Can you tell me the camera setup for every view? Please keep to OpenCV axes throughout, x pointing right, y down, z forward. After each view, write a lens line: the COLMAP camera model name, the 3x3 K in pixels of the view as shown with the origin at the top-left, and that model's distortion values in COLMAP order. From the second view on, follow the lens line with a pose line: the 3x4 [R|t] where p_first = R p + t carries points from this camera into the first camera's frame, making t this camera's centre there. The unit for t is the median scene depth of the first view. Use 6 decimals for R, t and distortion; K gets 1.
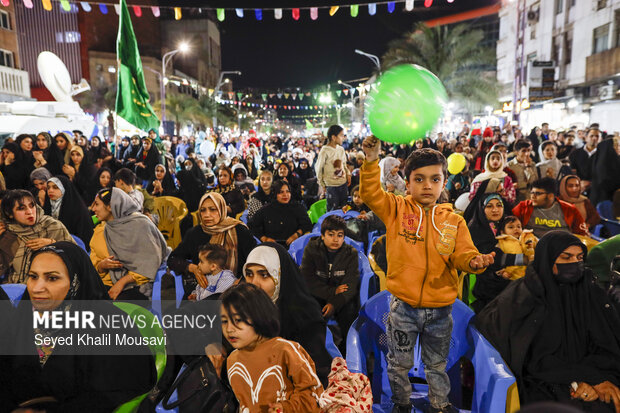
lens RADIAL K [[417.0, 0, 307.7], [0, 417.0, 207.1], [0, 0, 1]] dist [-0.008820, 0.009746]
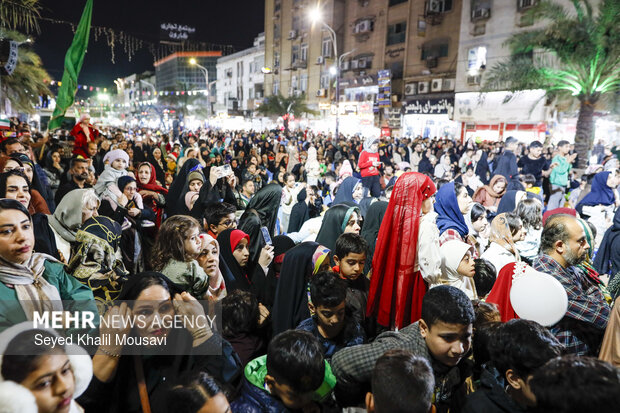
lens RADIAL K [[417.0, 0, 308.4], [0, 417.0, 198.0], [0, 0, 1]] dist [-0.008820, 0.009746]
pose [[0.835531, -0.060962, 0.546052, -0.299347], [0.052257, 0.998138, 0.031473, 0.117889], [-0.546953, 0.002238, 0.837160, -0.926758]]
